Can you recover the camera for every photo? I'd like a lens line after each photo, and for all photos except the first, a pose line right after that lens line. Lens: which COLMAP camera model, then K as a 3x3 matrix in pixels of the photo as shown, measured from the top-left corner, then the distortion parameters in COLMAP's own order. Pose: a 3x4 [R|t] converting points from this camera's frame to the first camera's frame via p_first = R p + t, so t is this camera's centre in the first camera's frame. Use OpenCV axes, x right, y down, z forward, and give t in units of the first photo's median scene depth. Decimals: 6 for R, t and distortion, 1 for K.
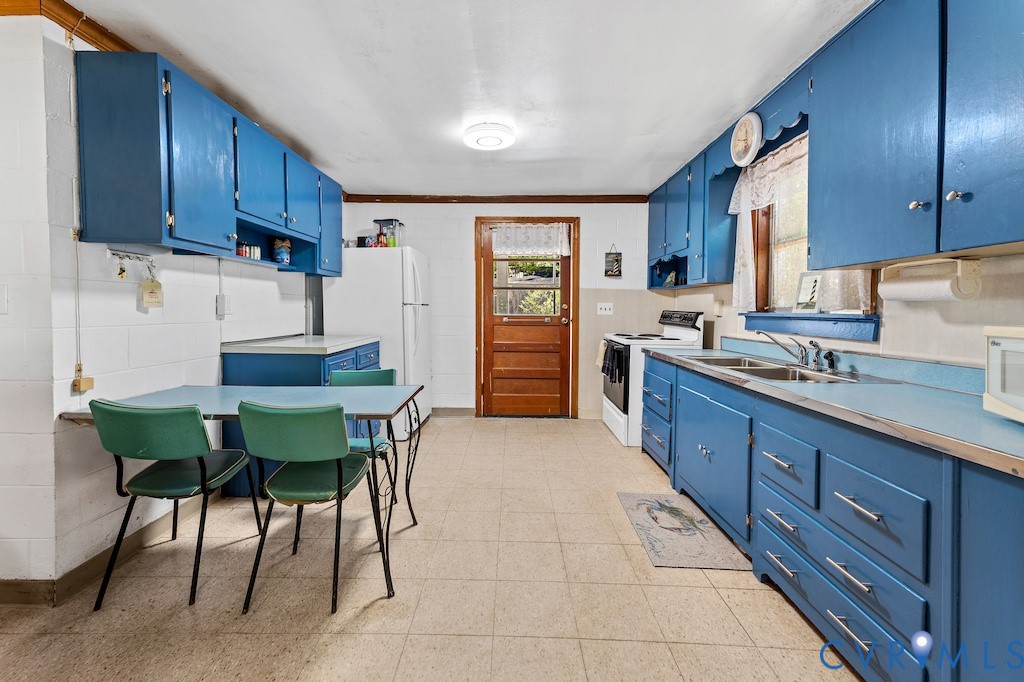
lens RADIAL K [[408.6, 0, 518.3], [0, 408.6, 316.6], [0, 0, 1]] dist [0.001584, 0.000075]
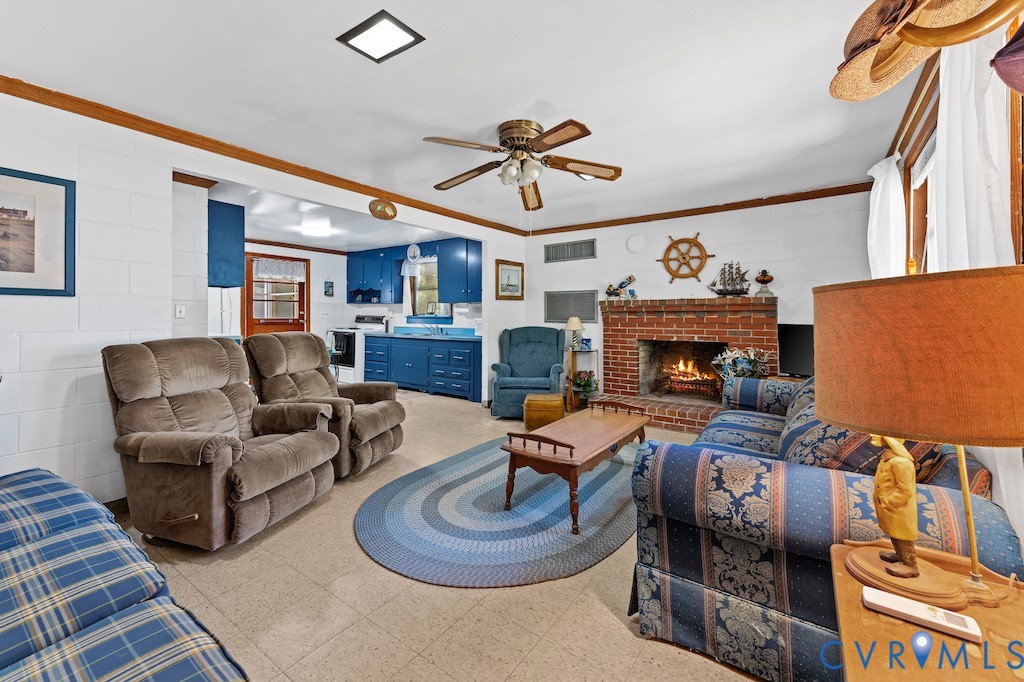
lens RADIAL K [[408.6, 0, 518.3], [0, 408.6, 316.6], [0, 0, 1]] dist [0.001584, 0.000075]
pose [[0.550701, -0.001270, 0.834702, -0.942112], [0.011827, 0.999910, -0.006282, 0.013856], [-0.834619, 0.013331, 0.550667, -0.760792]]
